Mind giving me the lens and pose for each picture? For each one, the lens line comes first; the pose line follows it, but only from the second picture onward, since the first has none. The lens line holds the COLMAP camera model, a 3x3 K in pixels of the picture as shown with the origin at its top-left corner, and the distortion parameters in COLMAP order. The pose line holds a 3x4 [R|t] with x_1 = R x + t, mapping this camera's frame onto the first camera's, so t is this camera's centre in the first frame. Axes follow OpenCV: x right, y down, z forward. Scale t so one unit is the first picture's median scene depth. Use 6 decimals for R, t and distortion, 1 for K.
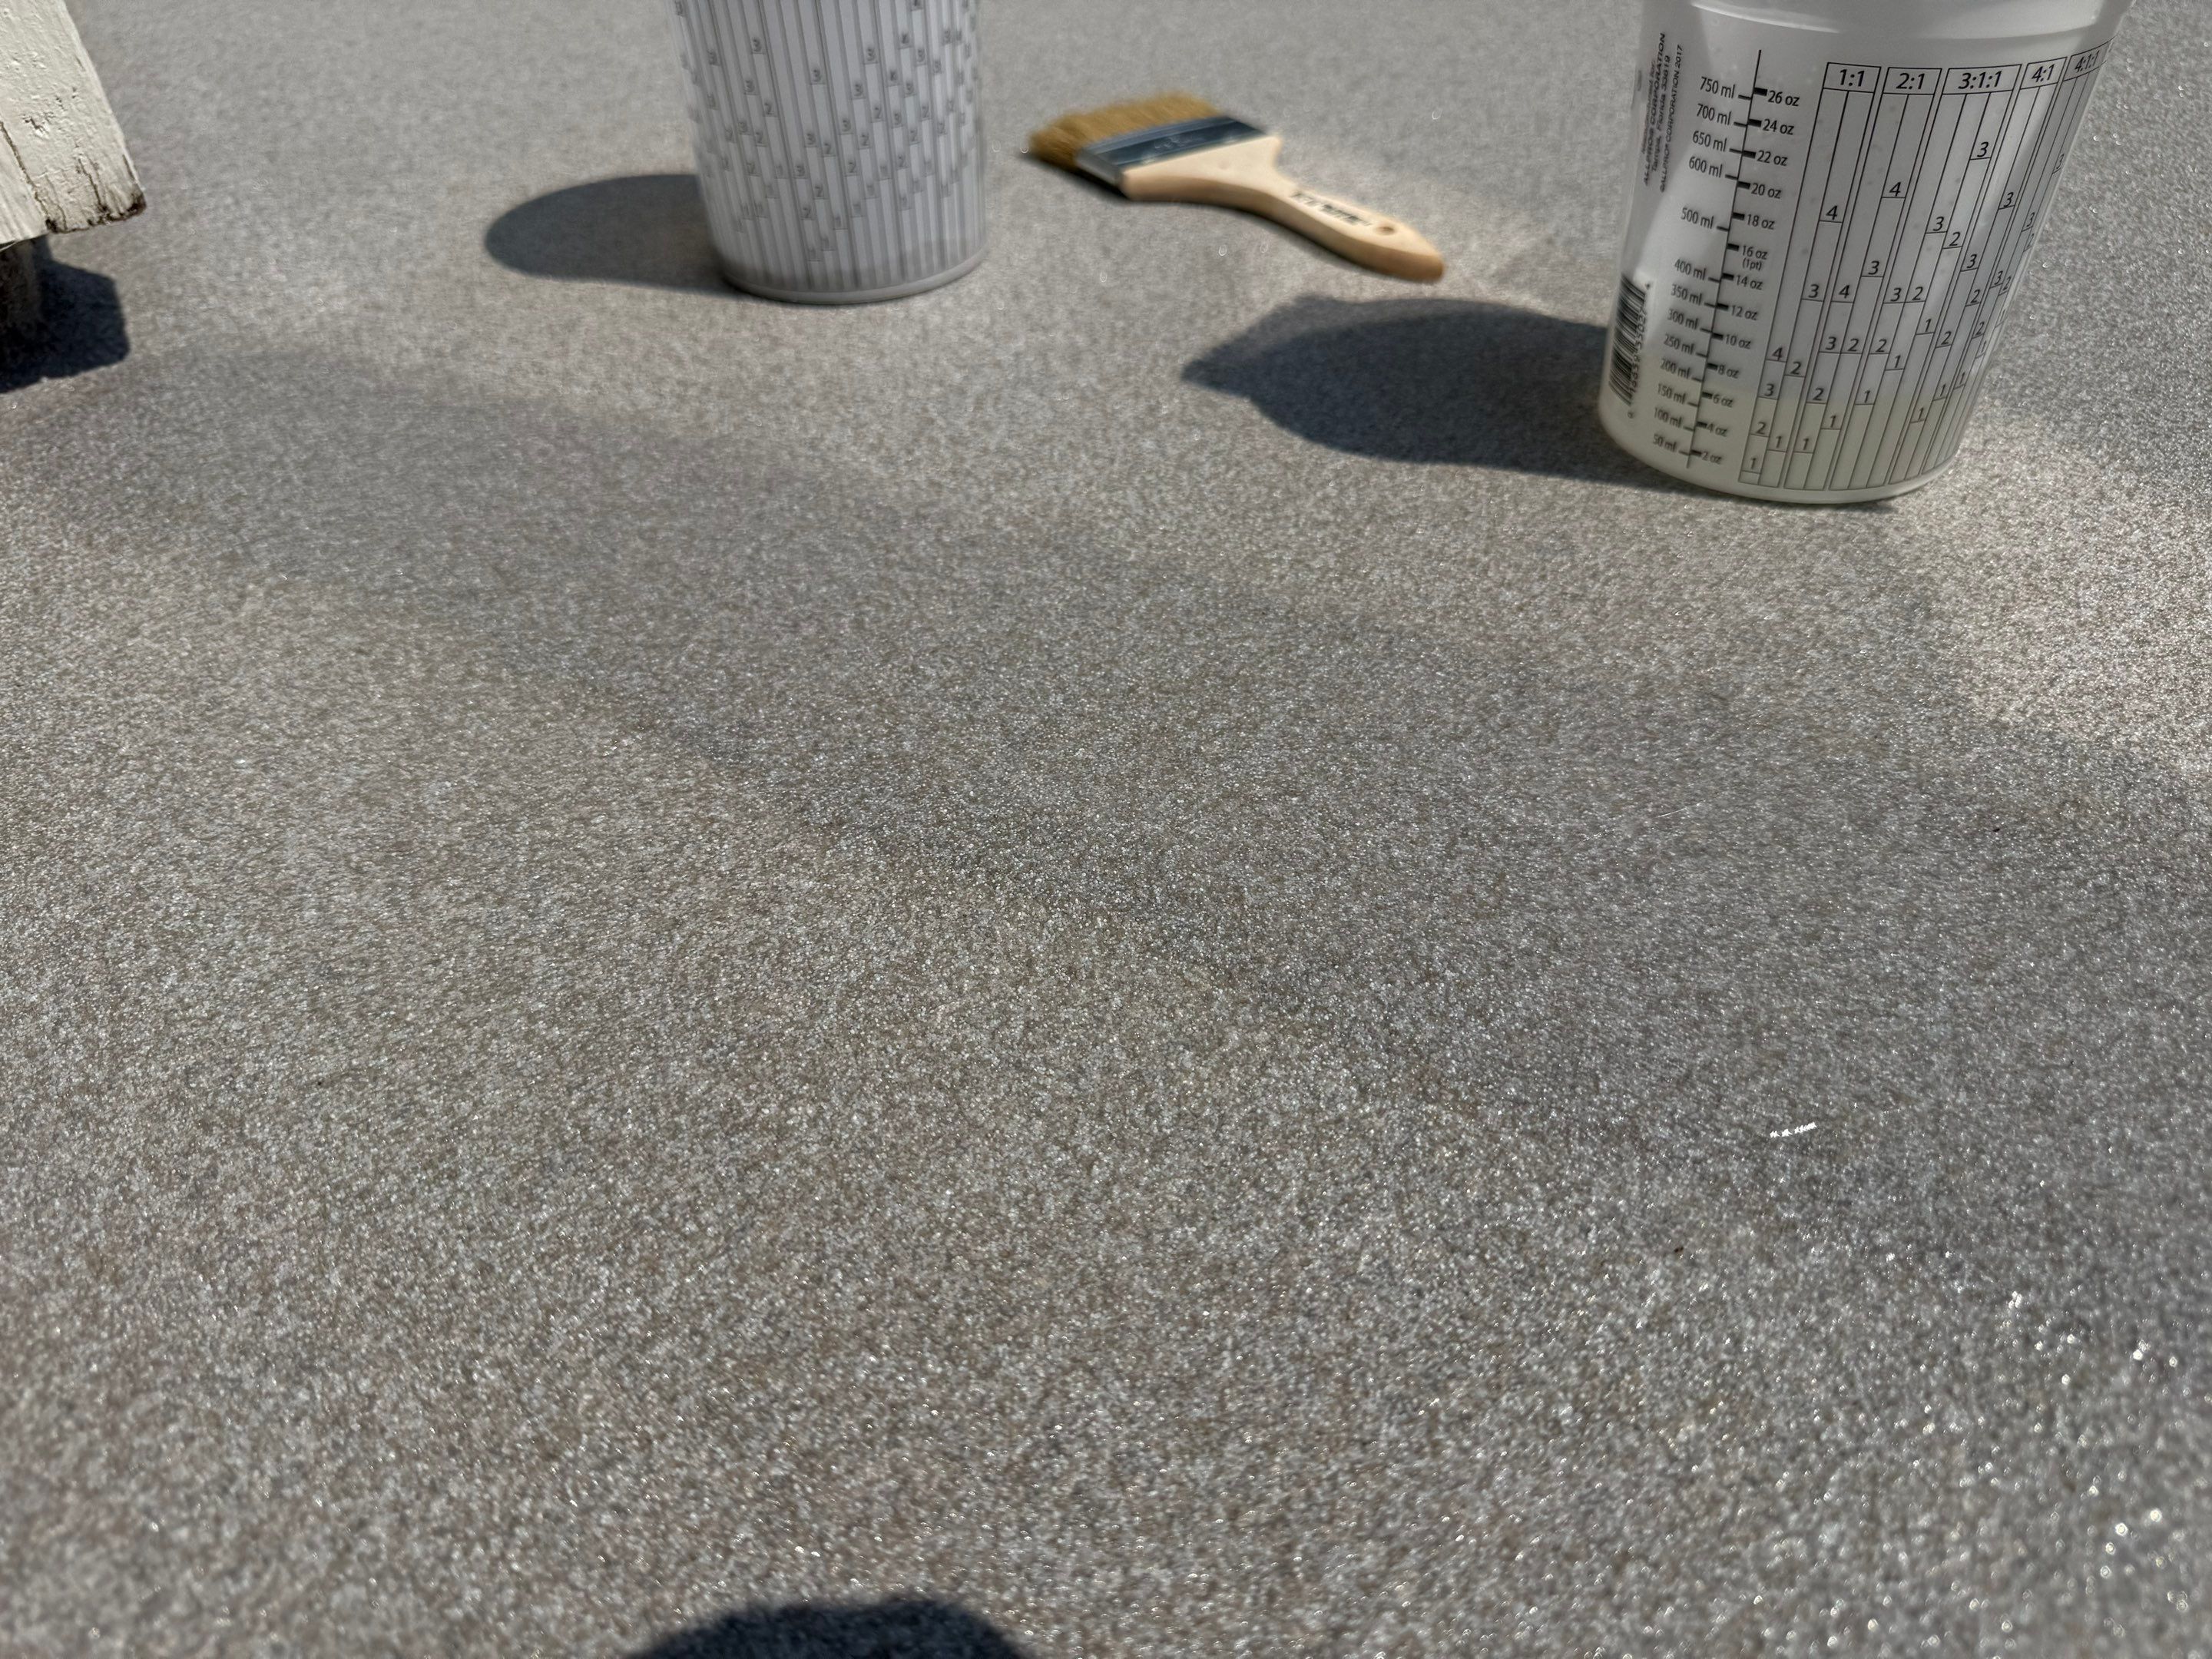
lens RADIAL K [[1645.4, 0, 1081.9], [0, 1645.4, 824.3], [0, 0, 1]] dist [-0.002834, -0.076444]
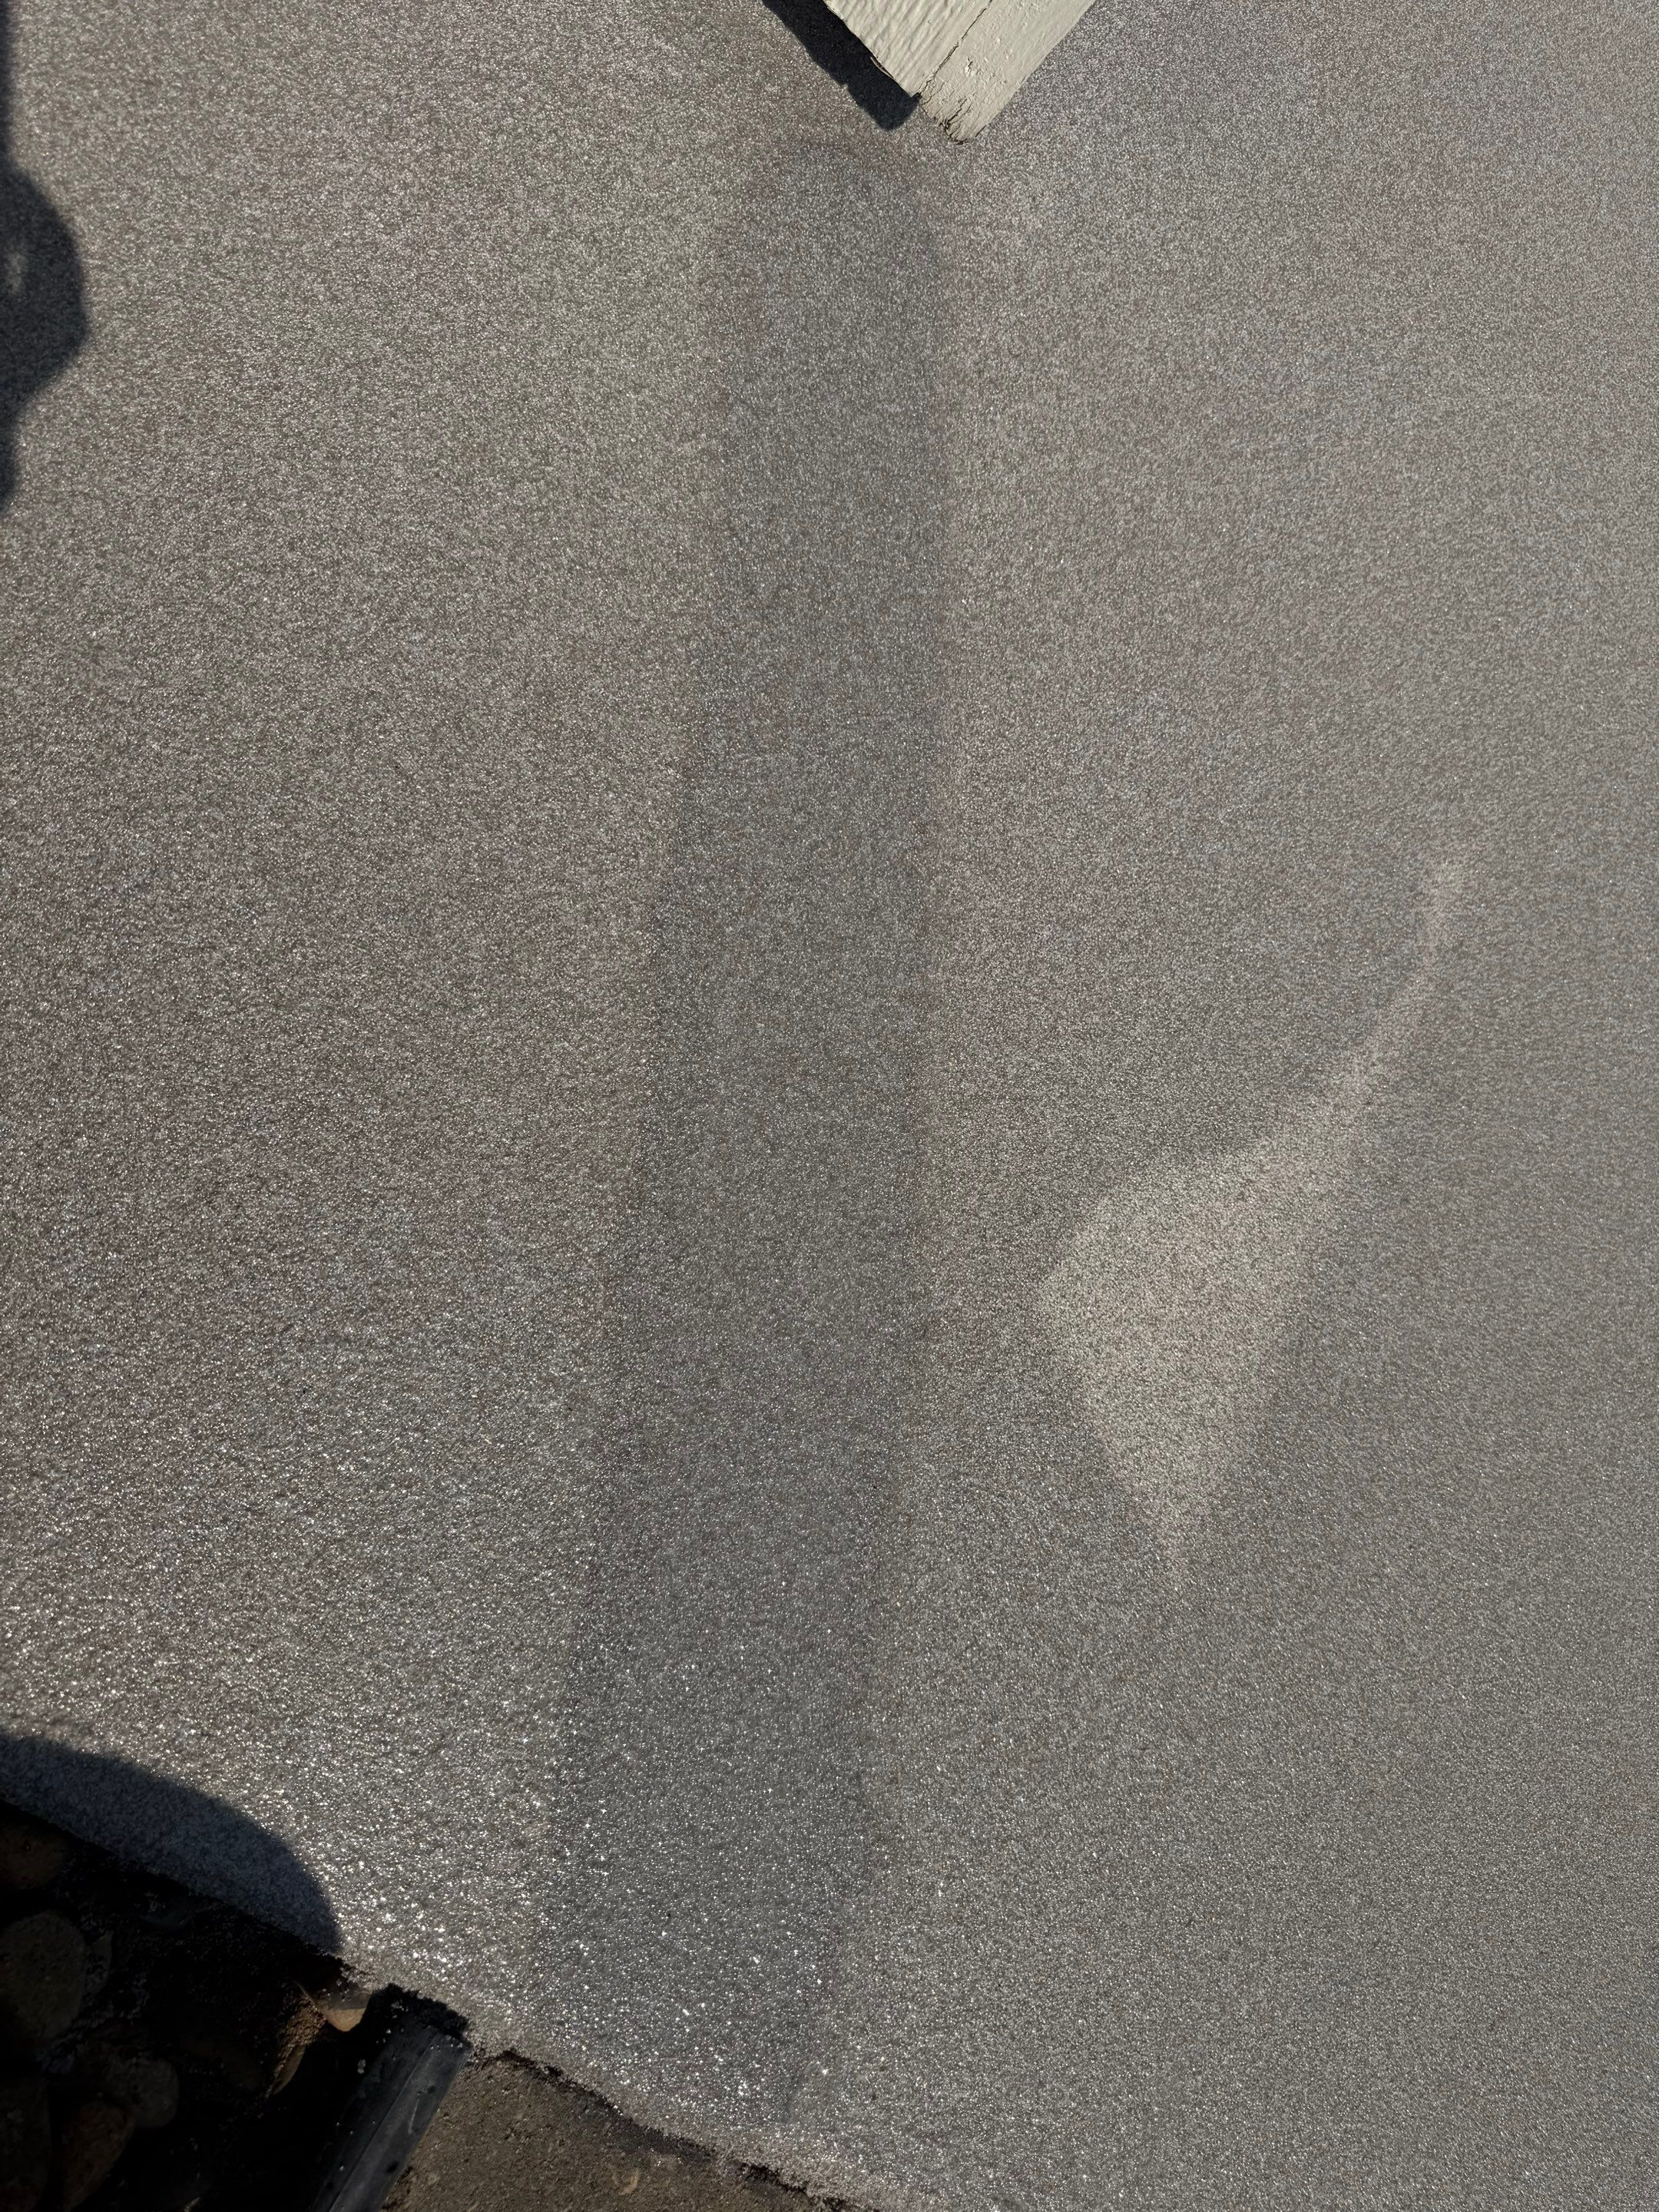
lens RADIAL K [[1589.8, 0, 828.9], [0, 1589.8, 1088.7], [0, 0, 1]] dist [-0.005647, -0.003608]
pose [[0.373316, 0.910171, 0.179510, -0.285045], [-0.888312, 0.294921, 0.352027, -0.904983], [0.267463, -0.290878, 0.918615, -0.752234]]
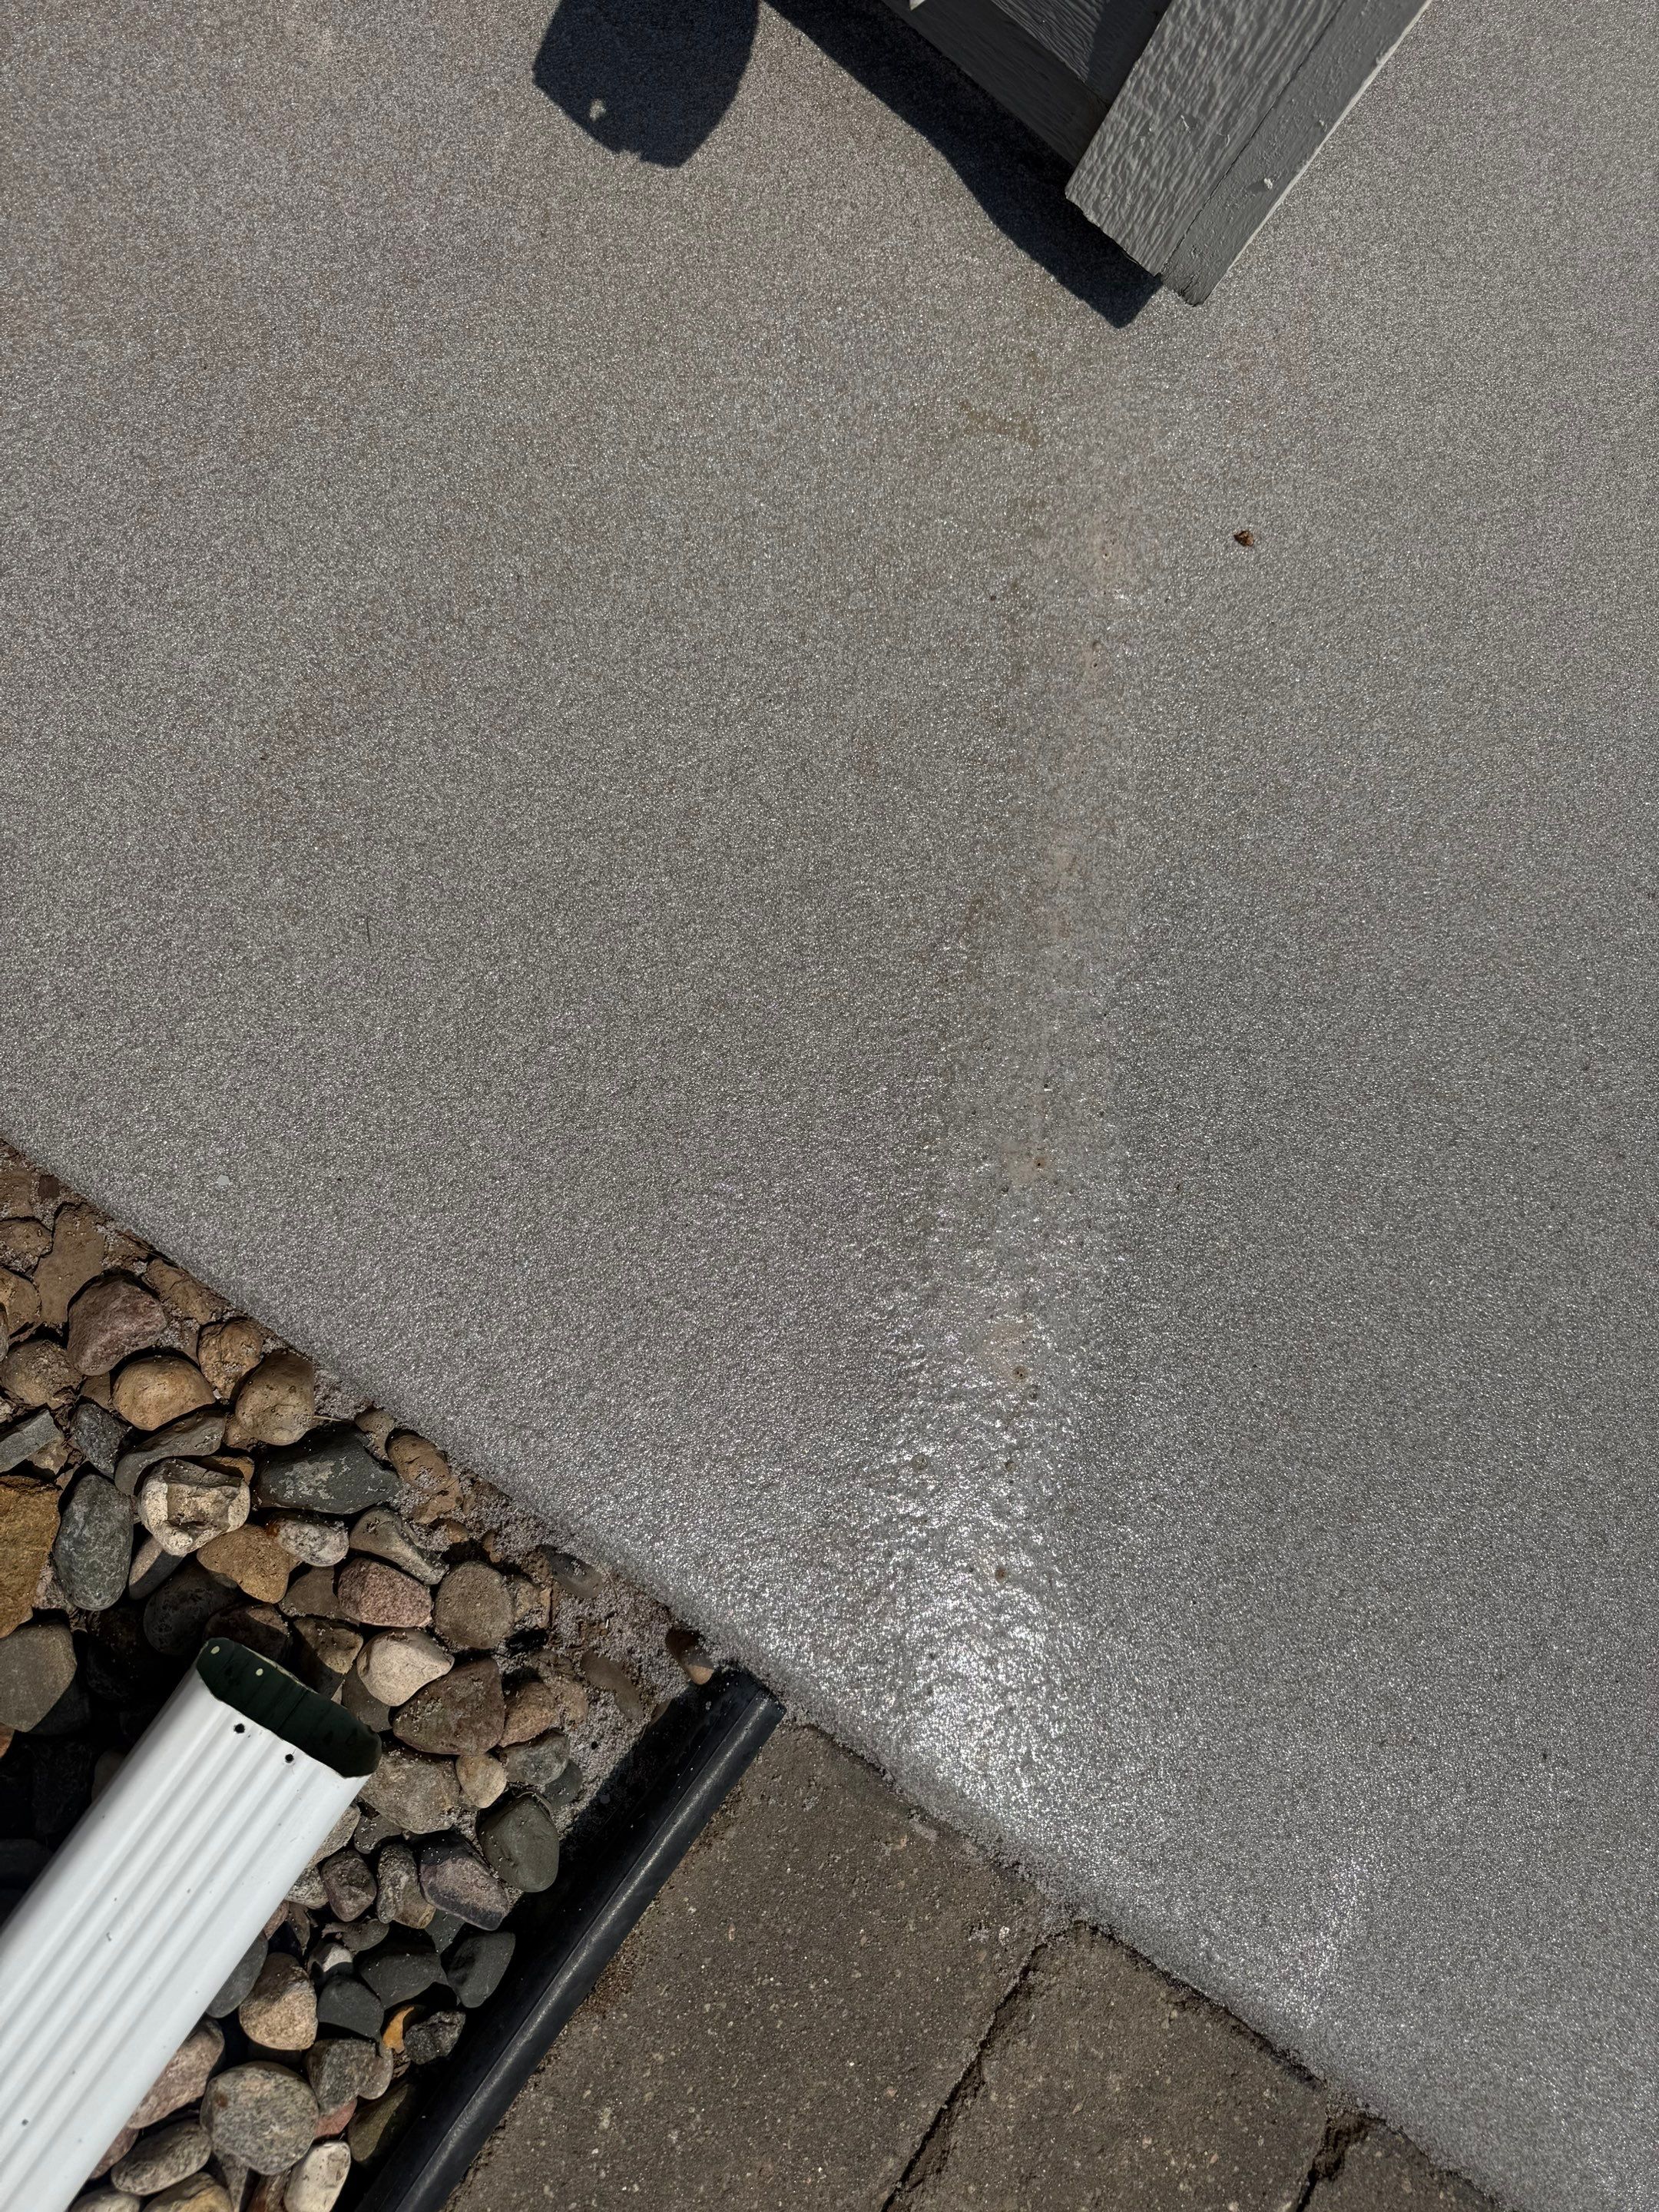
lens RADIAL K [[1553.0, 0, 837.0], [0, 1553.0, 1086.9], [0, 0, 1]] dist [0.000212, -0.005185]
pose [[0.385109, 0.921628, 0.047888, -0.098615], [-0.772505, 0.293539, 0.563091, -1.352828], [0.504903, -0.253845, 0.825007, -1.293990]]
